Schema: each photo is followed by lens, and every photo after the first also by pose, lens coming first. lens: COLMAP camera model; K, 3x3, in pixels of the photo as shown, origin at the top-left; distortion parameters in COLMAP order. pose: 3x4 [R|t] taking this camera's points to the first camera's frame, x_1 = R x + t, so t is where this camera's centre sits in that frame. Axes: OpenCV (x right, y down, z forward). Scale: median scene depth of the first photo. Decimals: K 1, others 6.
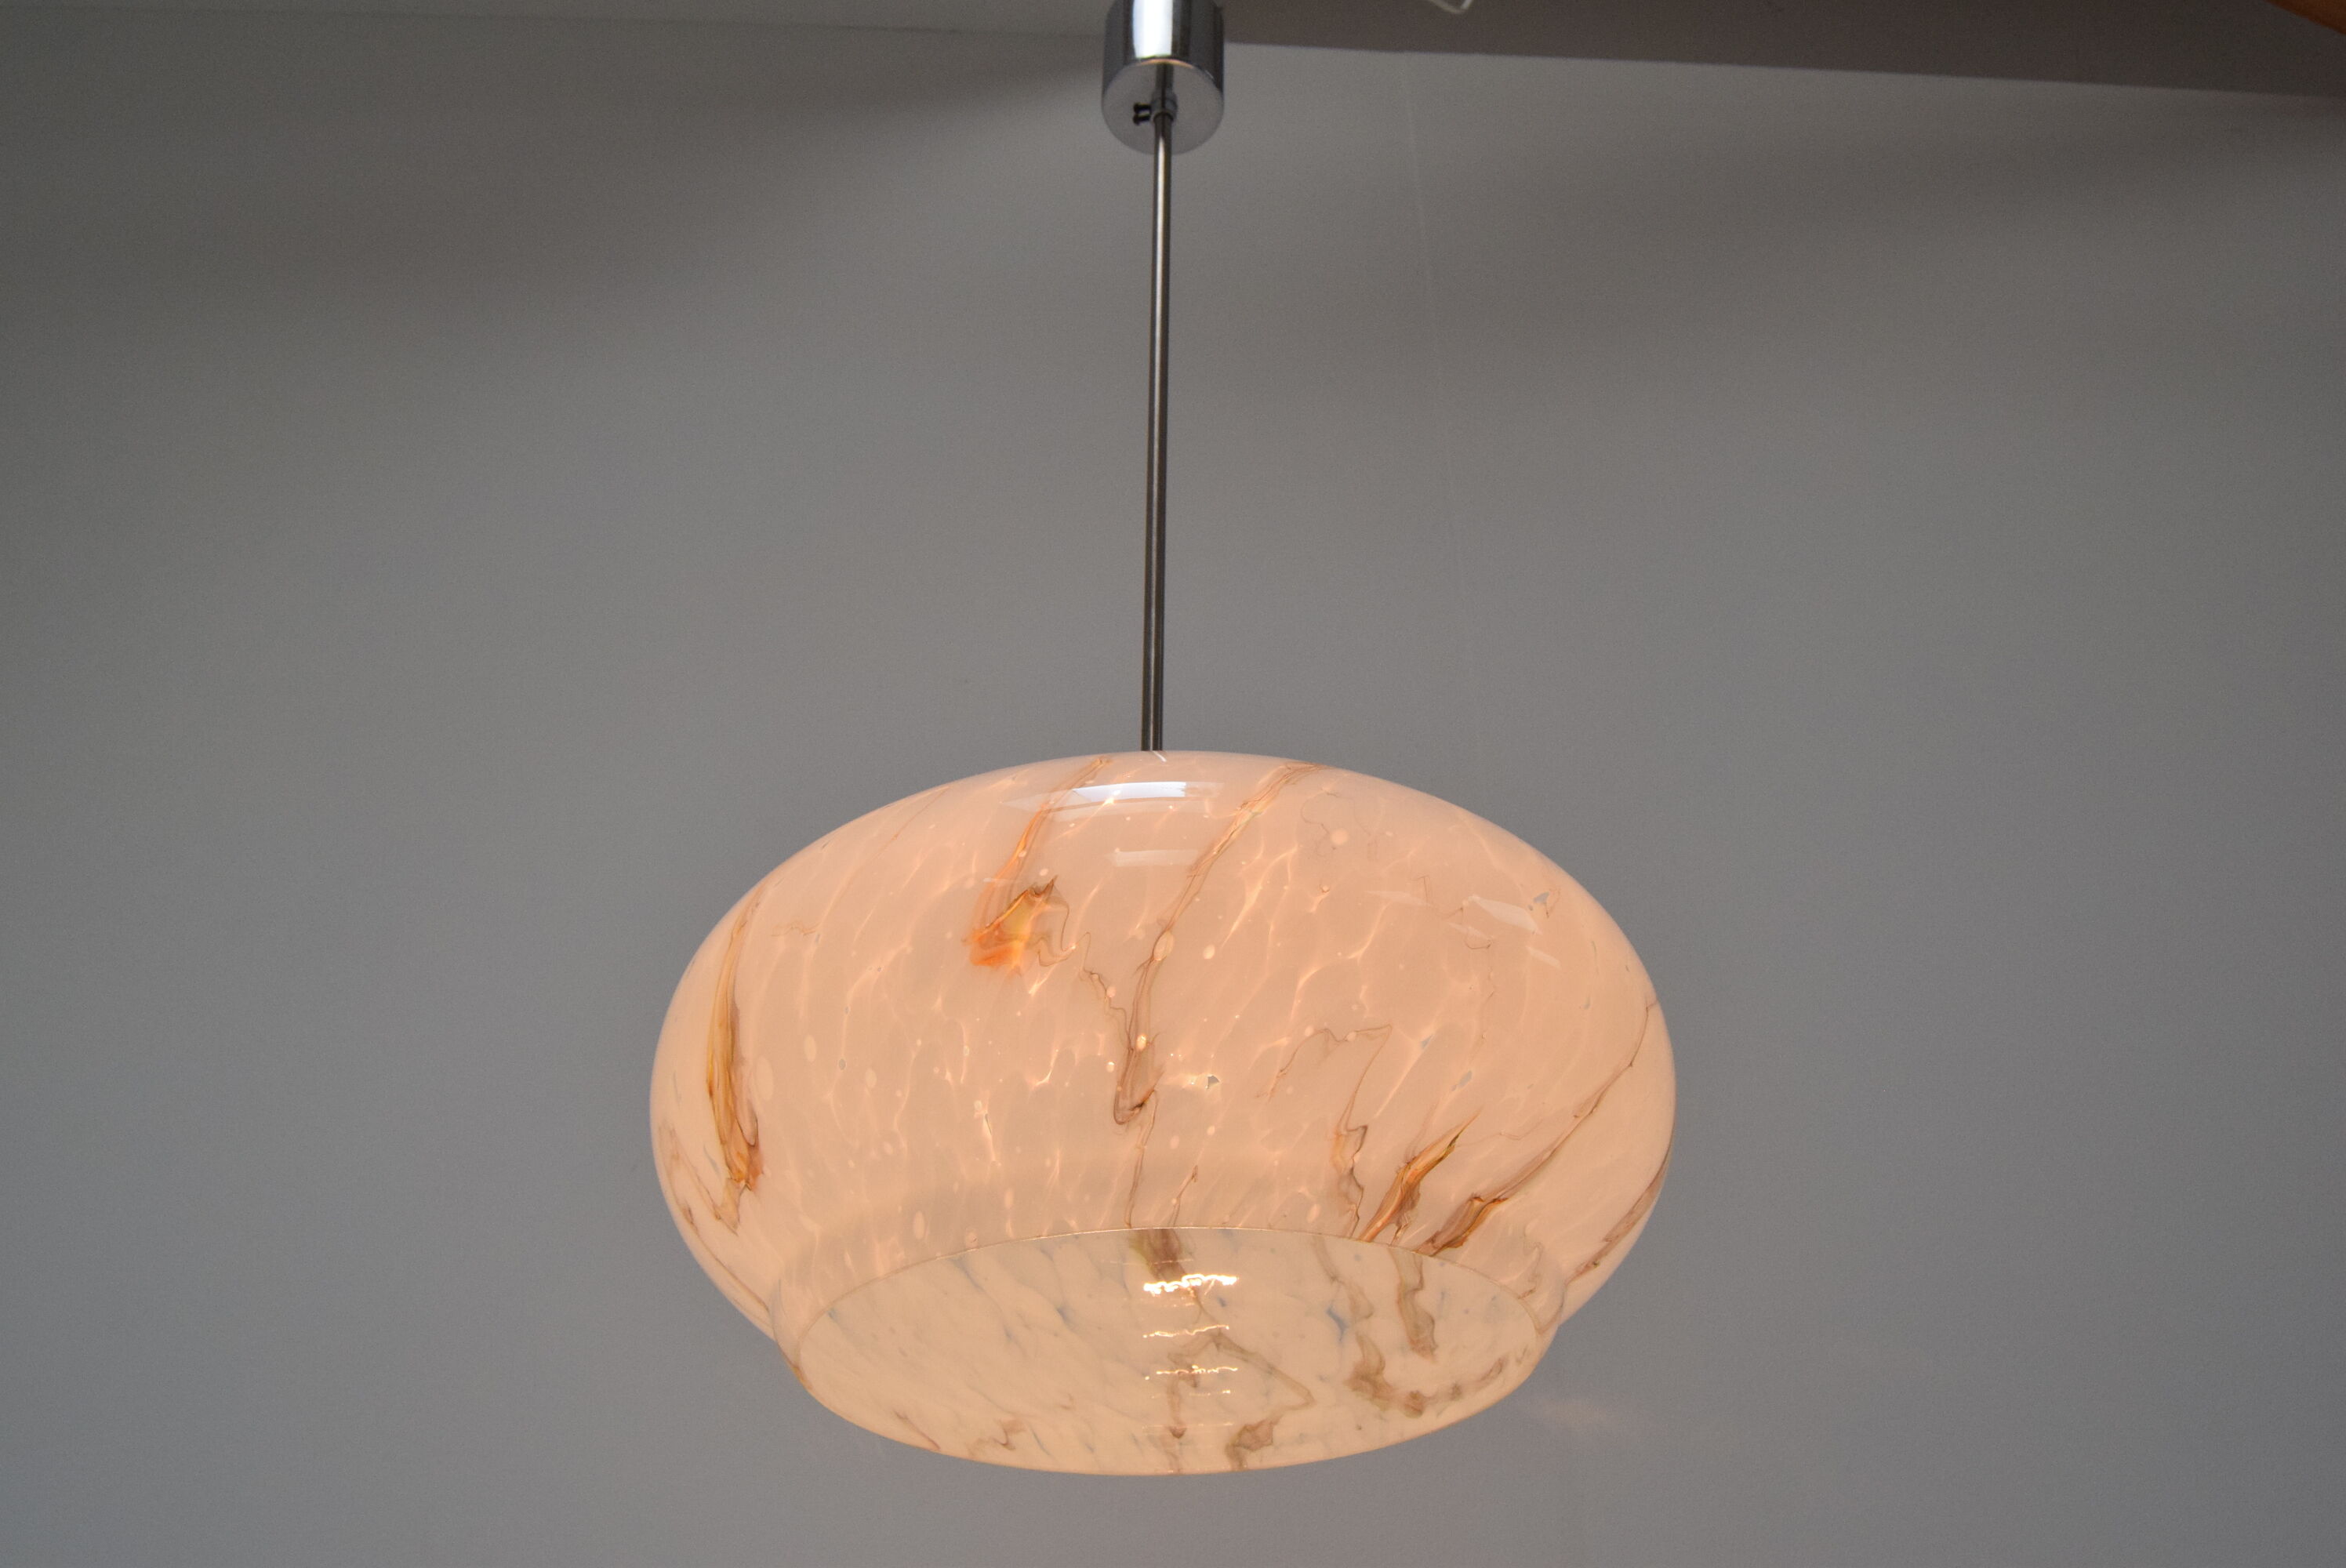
lens RADIAL K [[2092.9, 0, 1173.0], [0, 2092.9, 784.0], [0, 0, 1]] dist [-0.083263, -0.002481]
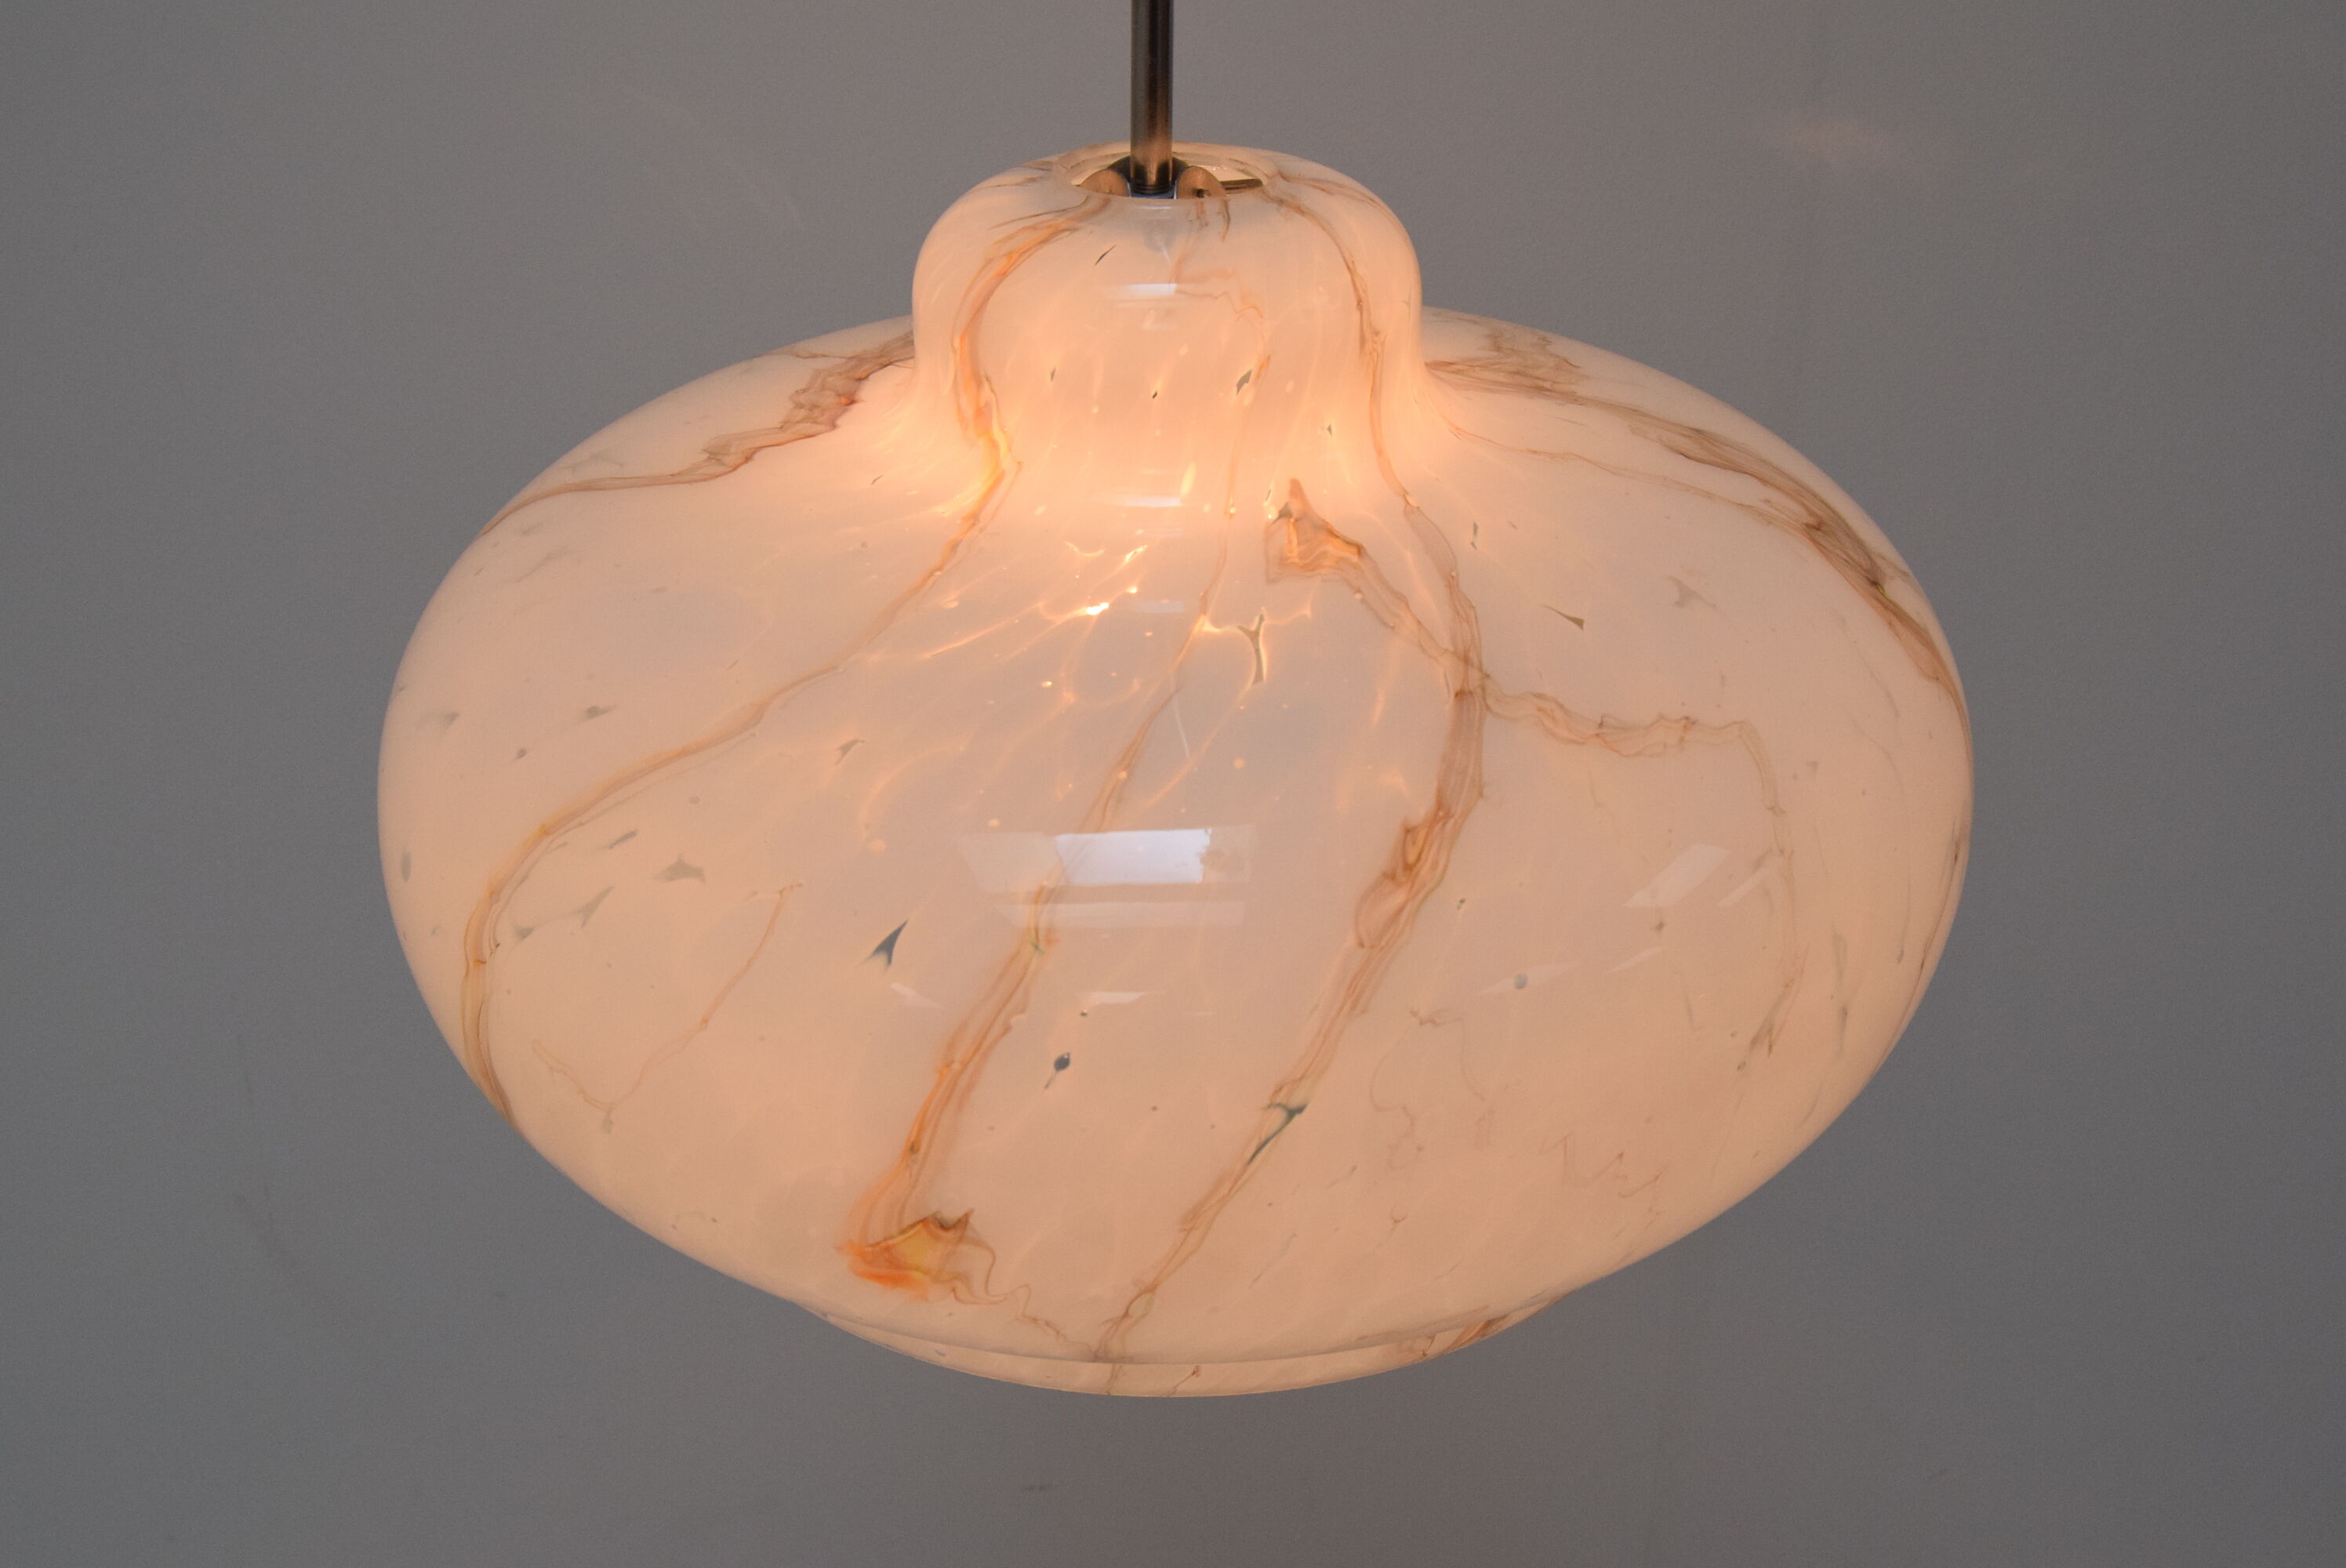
lens RADIAL K [[2956.8, 0, 1173.0], [0, 2956.8, 784.0], [0, 0, 1]] dist [-0.022780, -0.011065]
pose [[0.999373, 0.018345, -0.030298, 0.029025], [0.017822, 0.478804, 0.877741, -0.785886], [0.030609, -0.877730, 0.478177, 0.679752]]
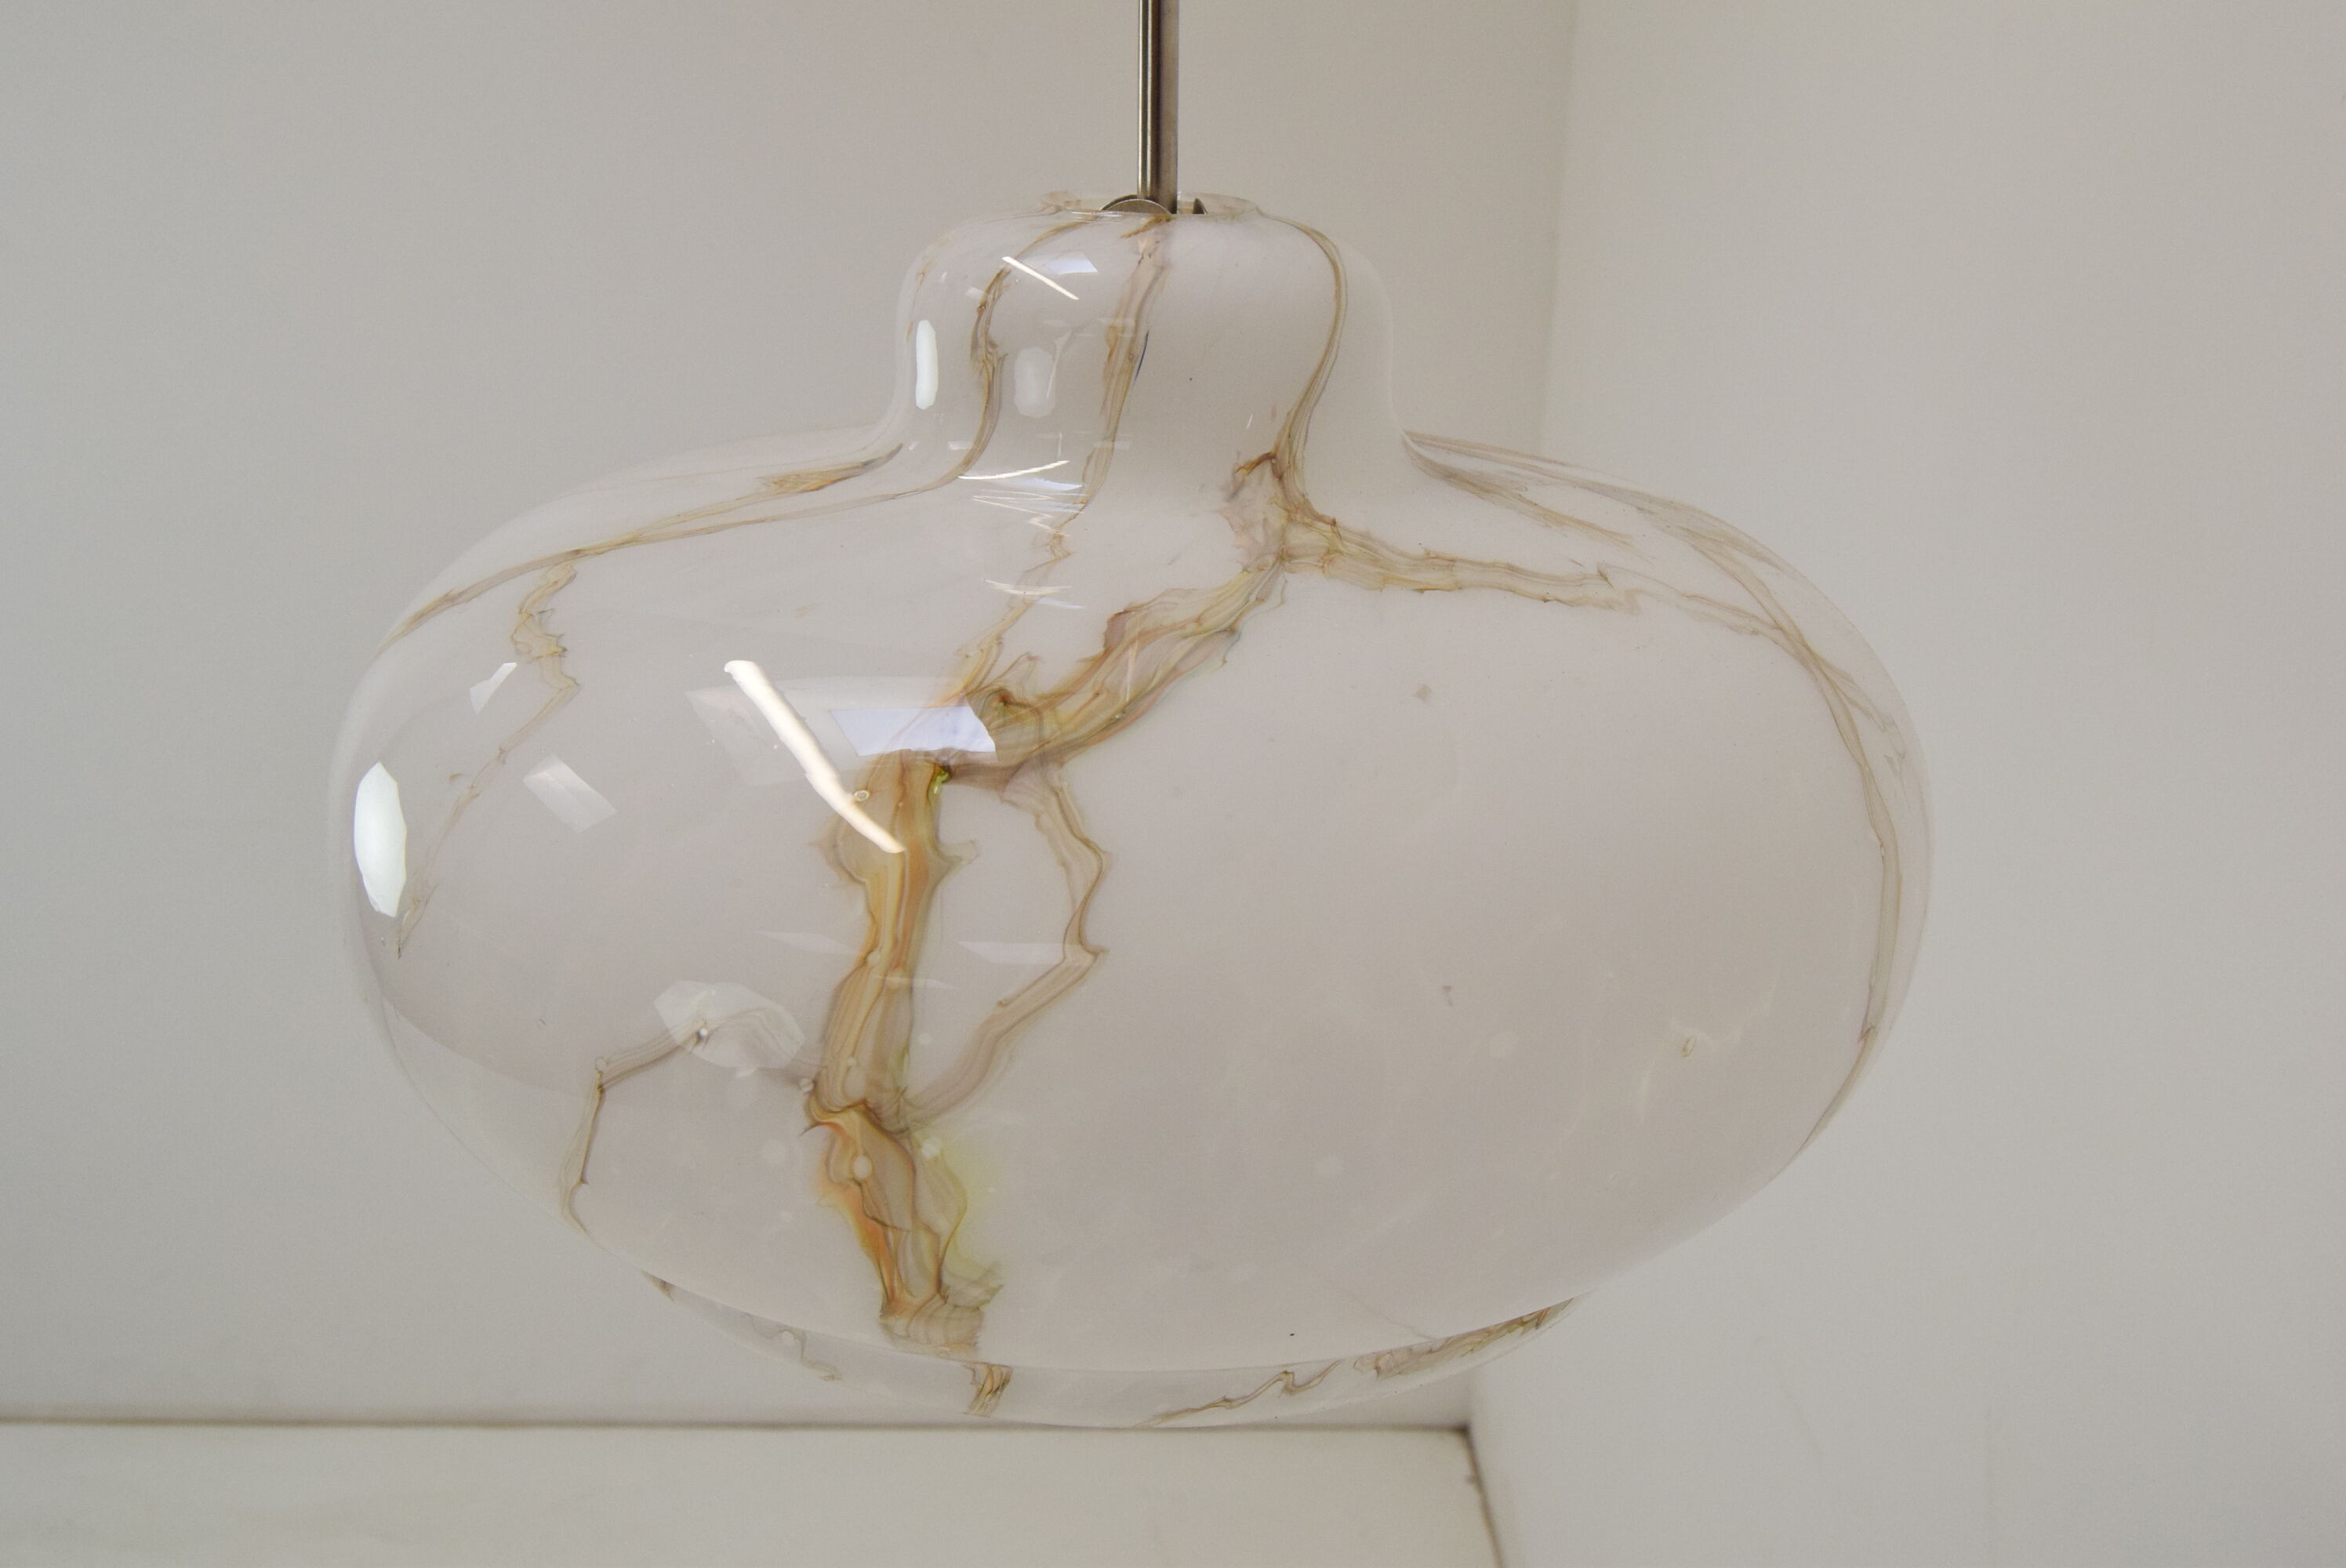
lens RADIAL K [[2423.5, 0, 1173.0], [0, 2423.5, 784.0], [0, 0, 1]] dist [-0.056807, 0.001324]
pose [[-0.003956, 0.321481, -0.946908, 0.877838], [0.541047, 0.797034, 0.268337, -0.046689], [0.840983, -0.511260, -0.177089, 1.413247]]
